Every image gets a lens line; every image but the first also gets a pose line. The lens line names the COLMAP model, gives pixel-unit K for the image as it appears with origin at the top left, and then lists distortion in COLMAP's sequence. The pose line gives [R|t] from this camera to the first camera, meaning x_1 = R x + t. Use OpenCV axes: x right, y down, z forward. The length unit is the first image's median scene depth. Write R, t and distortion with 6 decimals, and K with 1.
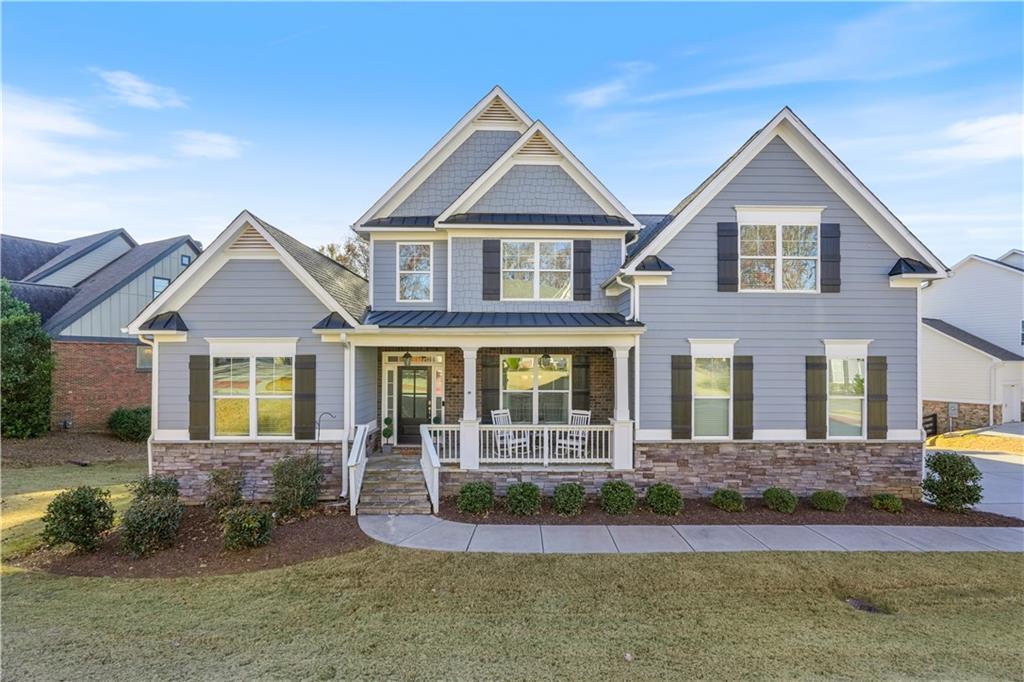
lens RADIAL K [[457.9, 0, 512.0], [0, 457.9, 350.9], [0, 0, 1]] dist [-0.002602, -0.000390]
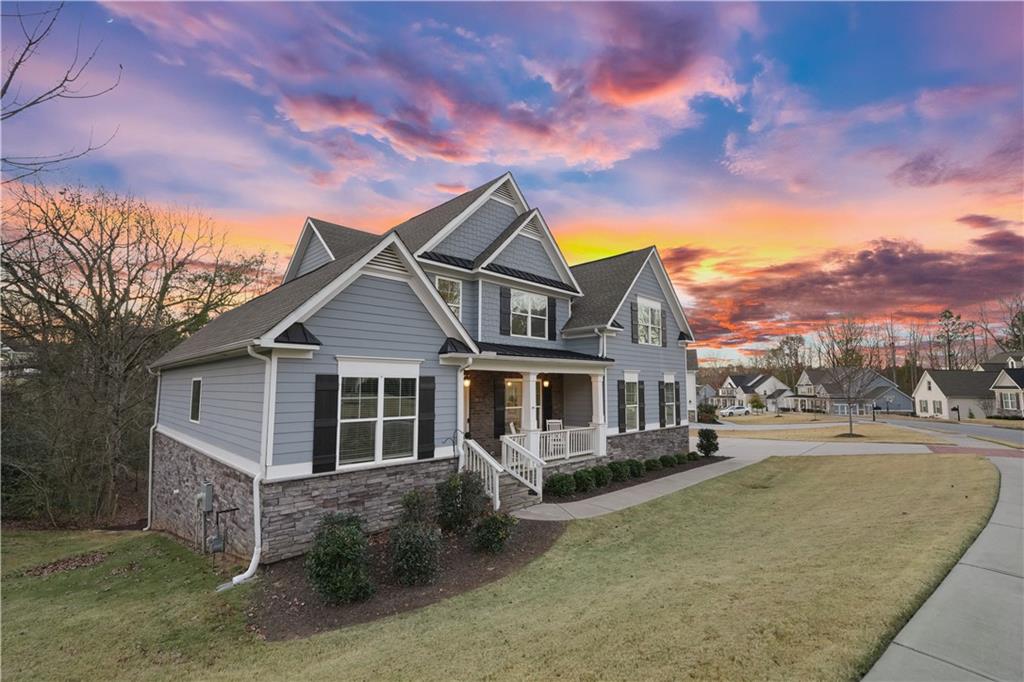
lens RADIAL K [[451.3, 0, 510.8], [0, 451.3, 339.2], [0, 0, 1]] dist [-0.004078, -0.000155]
pose [[0.718810, 0.072118, 0.691456, -1.033331], [-0.008455, 0.995438, -0.095033, 0.021321], [-0.695155, 0.062465, 0.716141, 0.120733]]
